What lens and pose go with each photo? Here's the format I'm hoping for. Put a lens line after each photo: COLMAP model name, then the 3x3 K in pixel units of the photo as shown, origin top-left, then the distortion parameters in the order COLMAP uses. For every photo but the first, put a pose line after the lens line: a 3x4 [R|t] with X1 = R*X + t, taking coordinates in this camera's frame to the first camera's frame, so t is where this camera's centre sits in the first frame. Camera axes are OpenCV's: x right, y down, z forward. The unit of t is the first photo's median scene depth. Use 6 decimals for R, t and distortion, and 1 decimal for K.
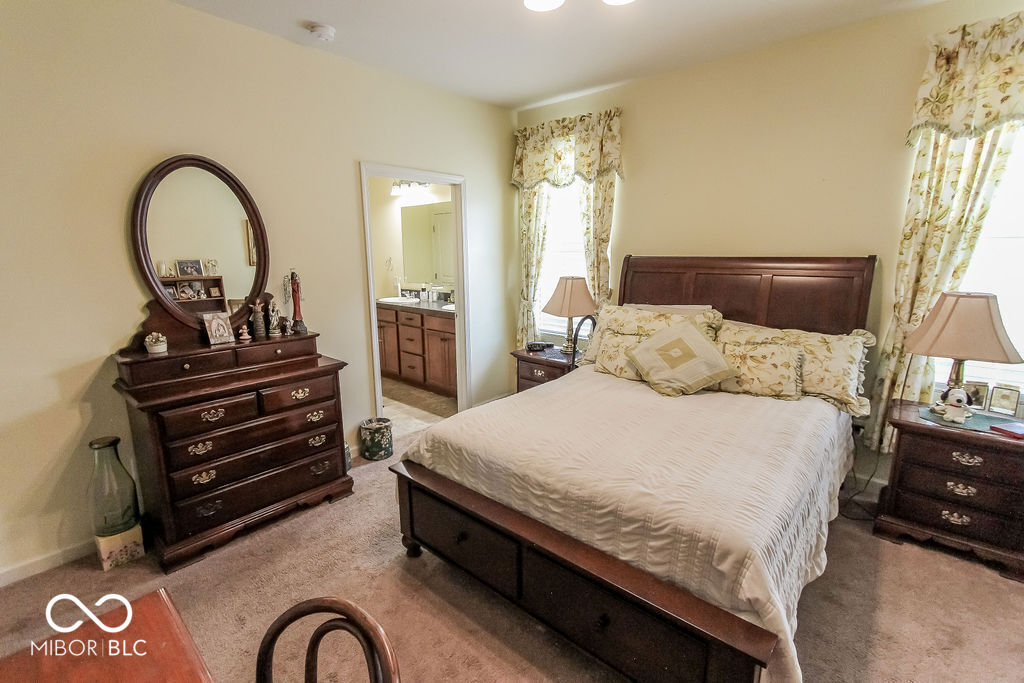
lens RADIAL K [[469.2, 0, 512.0], [0, 469.2, 341.5], [0, 0, 1]] dist [-0.003263, 0.000213]
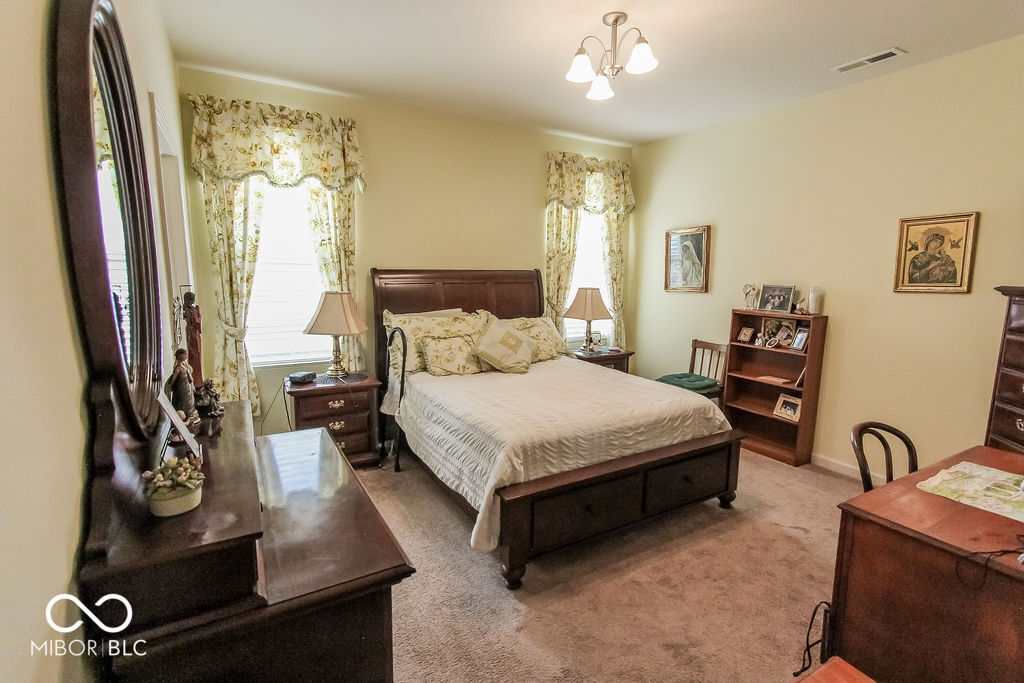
lens RADIAL K [[489.2, 0, 512.0], [0, 489.2, 341.5], [0, 0, 1]] dist [-0.011026, -0.000342]
pose [[0.297513, -0.125870, 0.946384, -0.672865], [0.173578, 0.981881, 0.076023, -0.056877], [-0.938806, 0.141654, 0.313971, 0.408685]]
